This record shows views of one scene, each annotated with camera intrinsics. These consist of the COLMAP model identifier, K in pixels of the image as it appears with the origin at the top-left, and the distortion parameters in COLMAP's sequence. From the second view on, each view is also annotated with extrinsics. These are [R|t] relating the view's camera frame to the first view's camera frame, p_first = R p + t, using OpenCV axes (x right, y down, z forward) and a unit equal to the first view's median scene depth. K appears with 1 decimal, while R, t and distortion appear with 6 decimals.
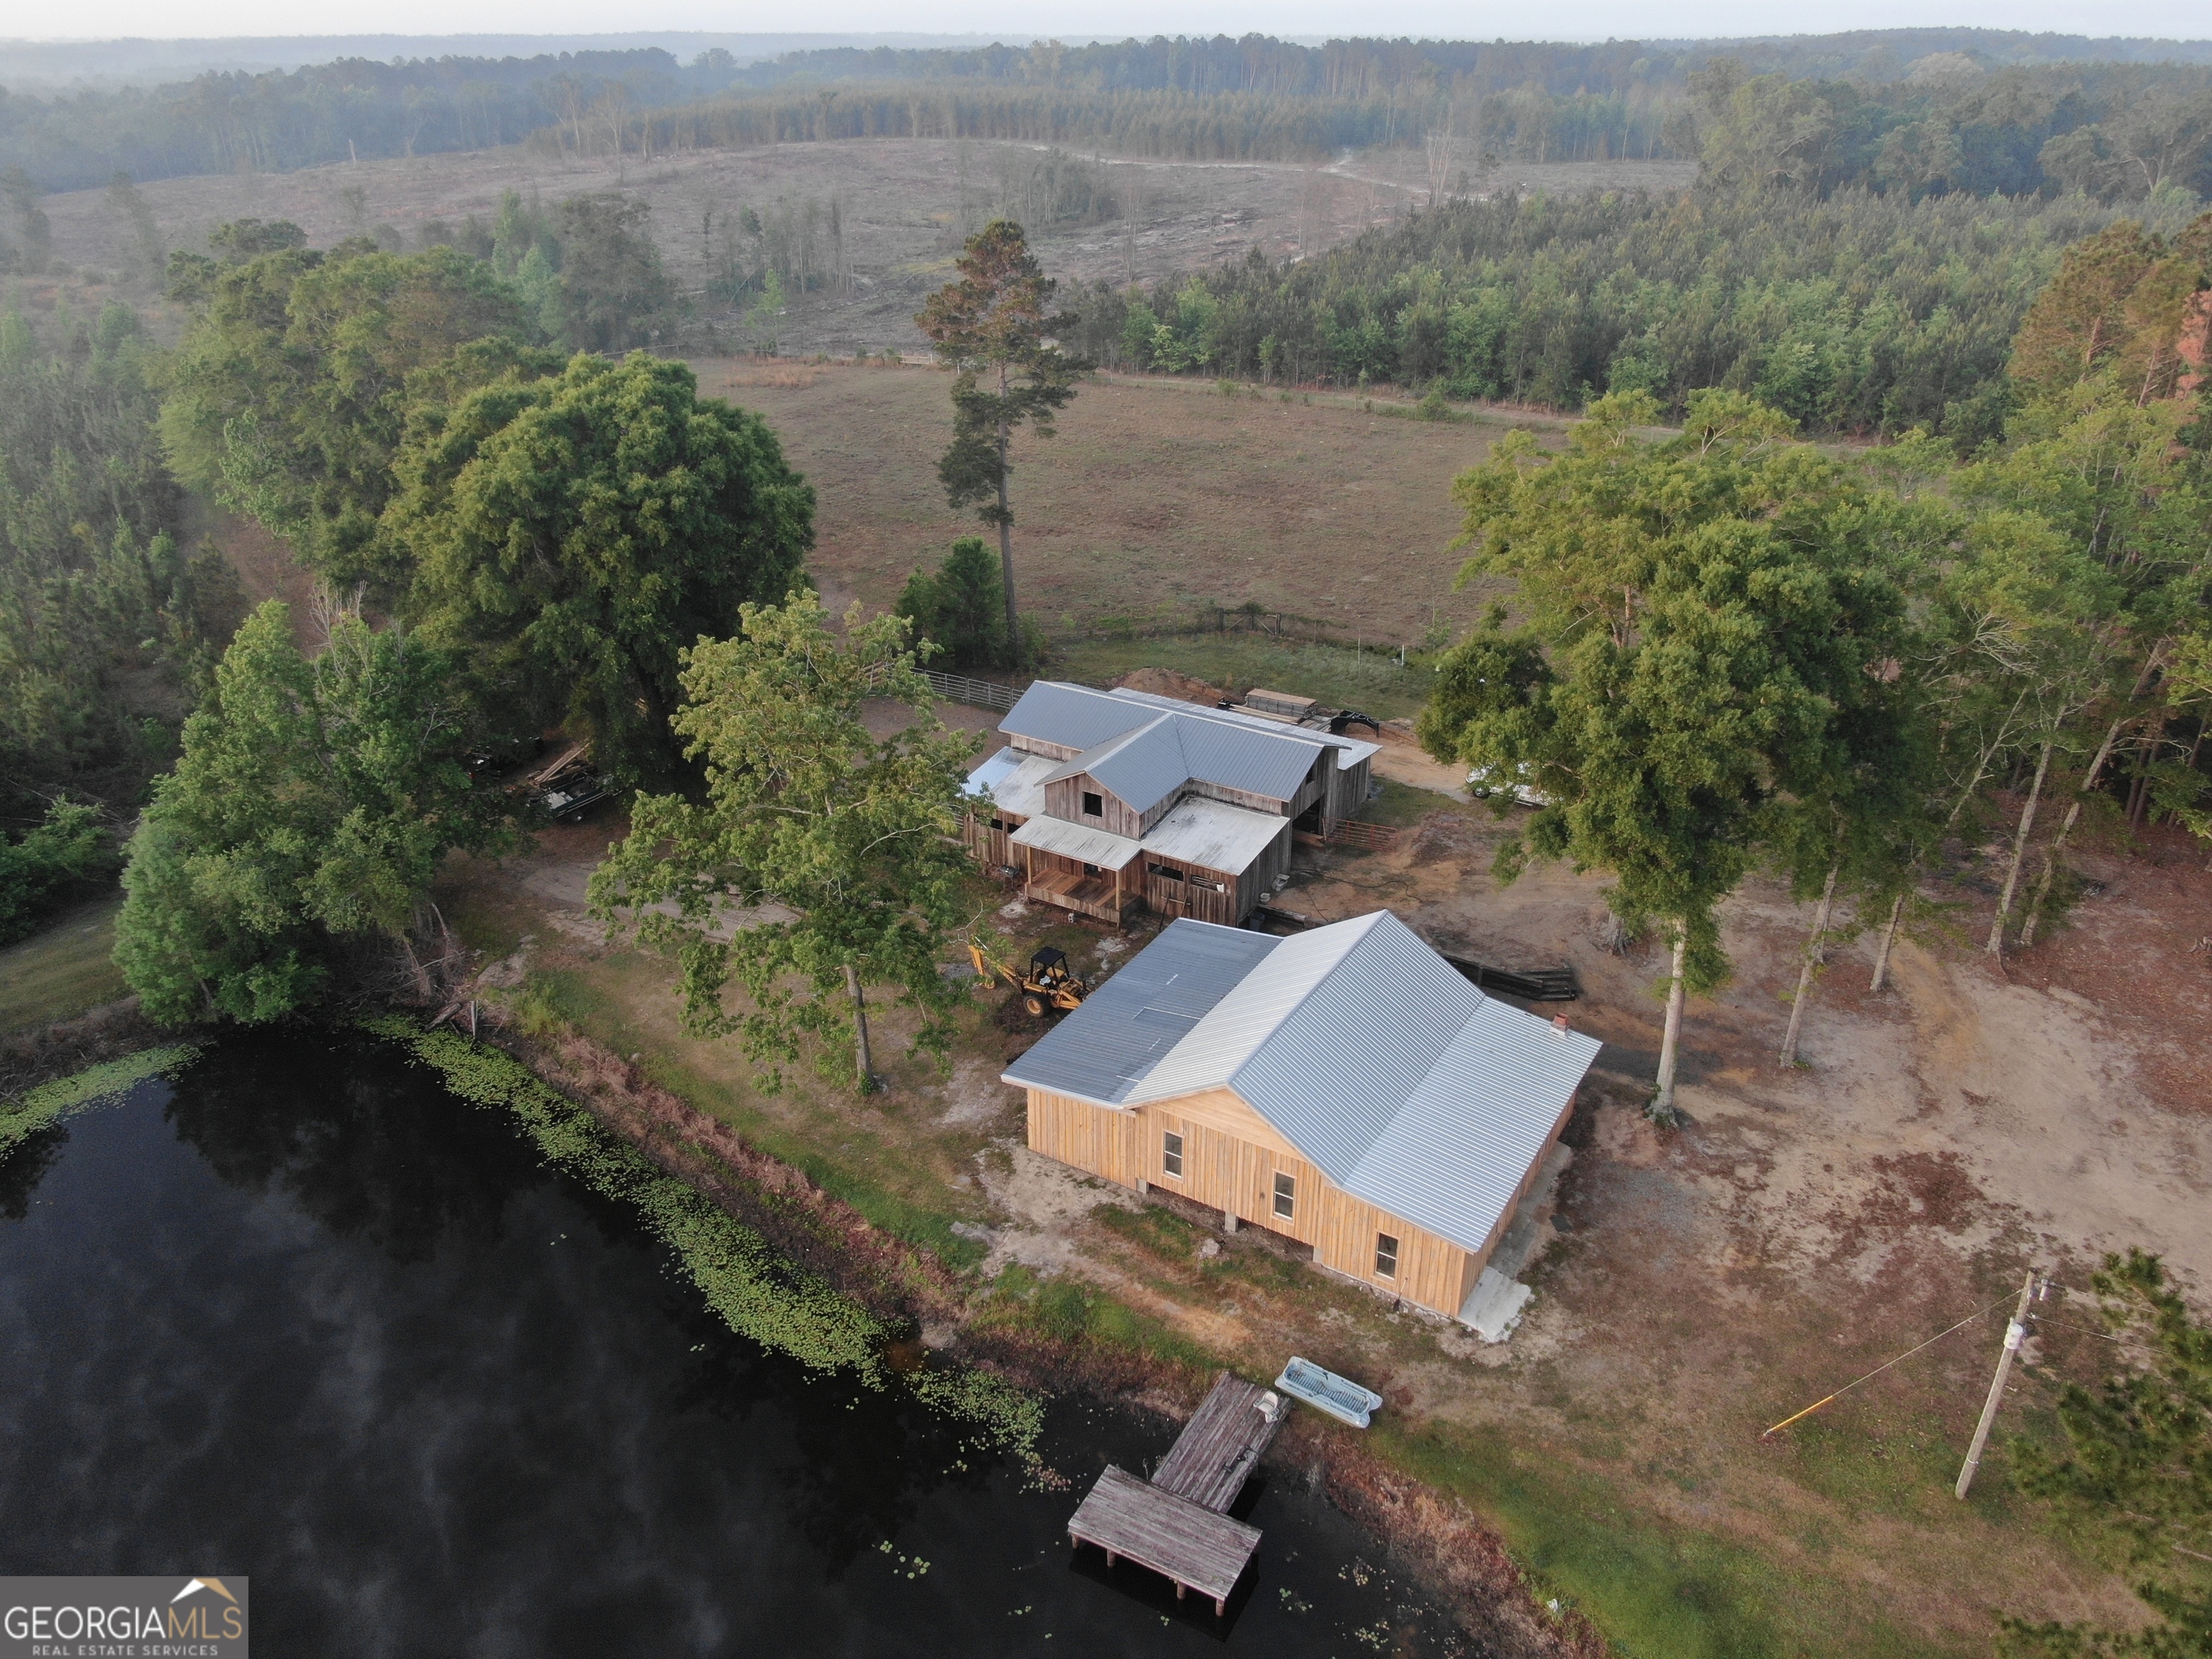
lens RADIAL K [[1582.6, 0, 1105.6], [0, 1582.6, 829.6], [0, 0, 1]] dist [-0.012849, 0.002343]
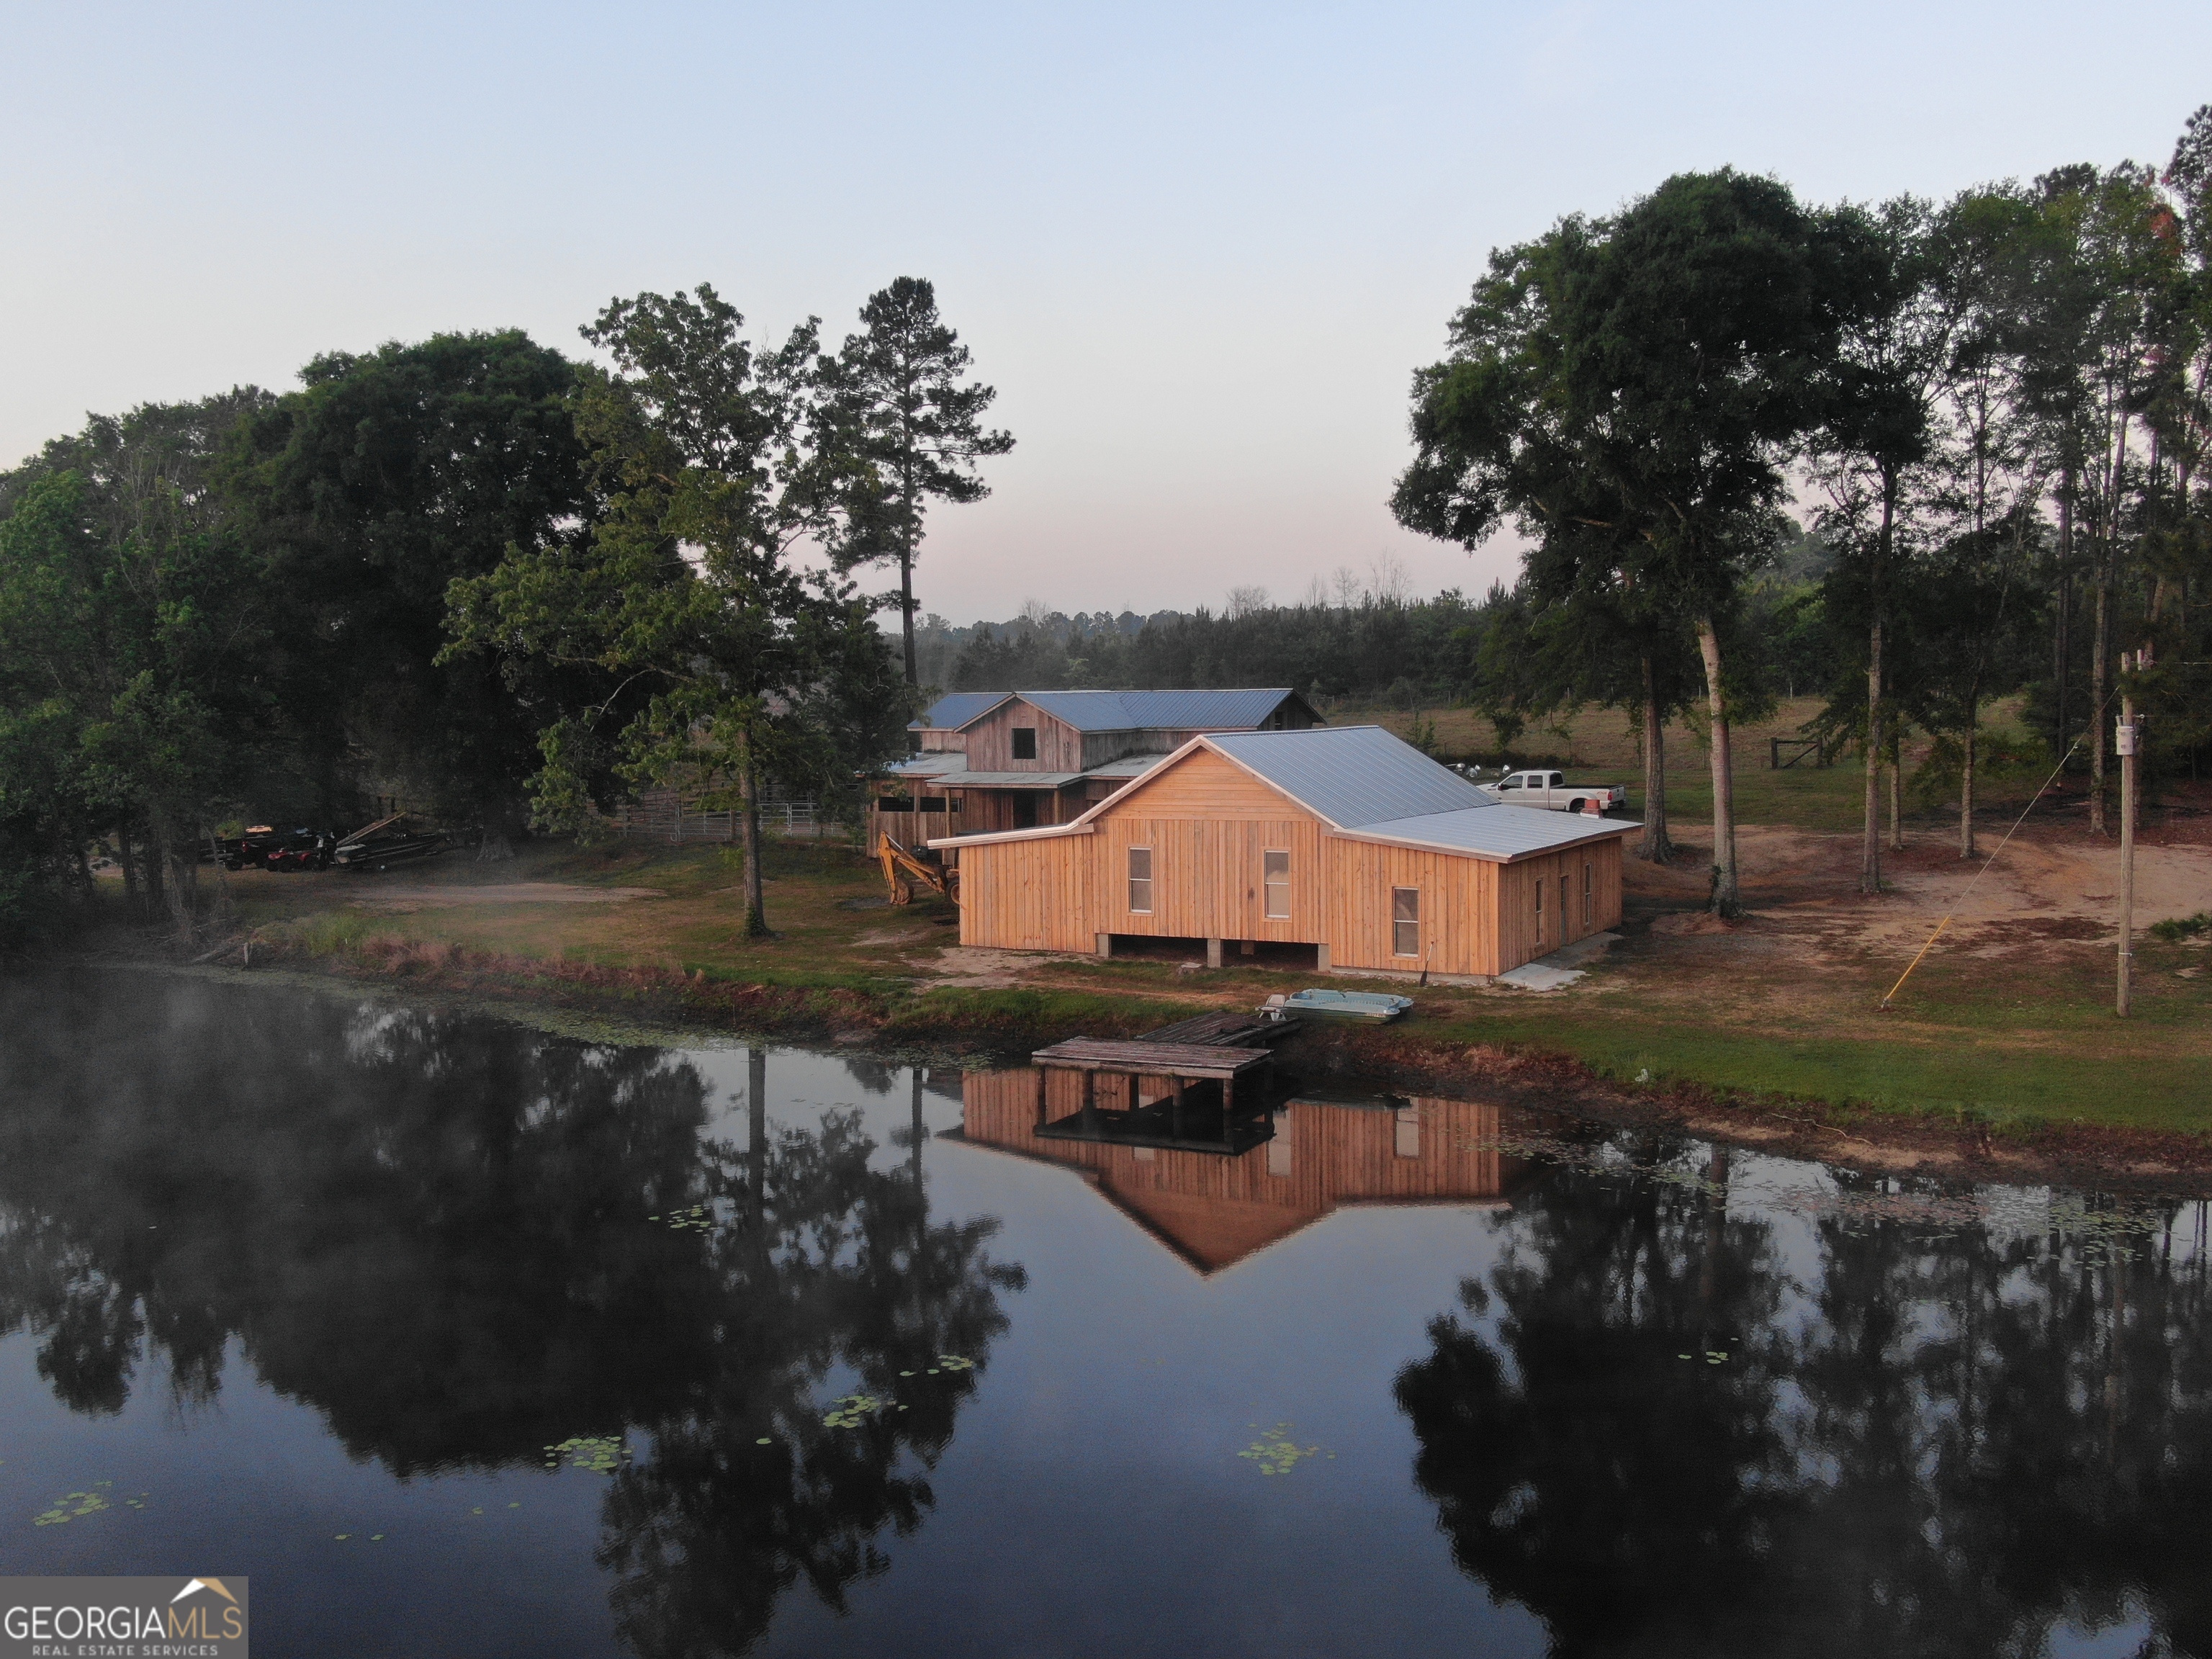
lens RADIAL K [[2105.5, 0, 1109.1], [0, 2105.5, 828.7], [0, 0, 1]] dist [0.000212, 0.000000]
pose [[0.998355, -0.012584, 0.055929, -0.025656], [0.033448, 0.920199, -0.390020, 0.453347], [-0.046557, 0.391249, 0.919106, -0.011726]]
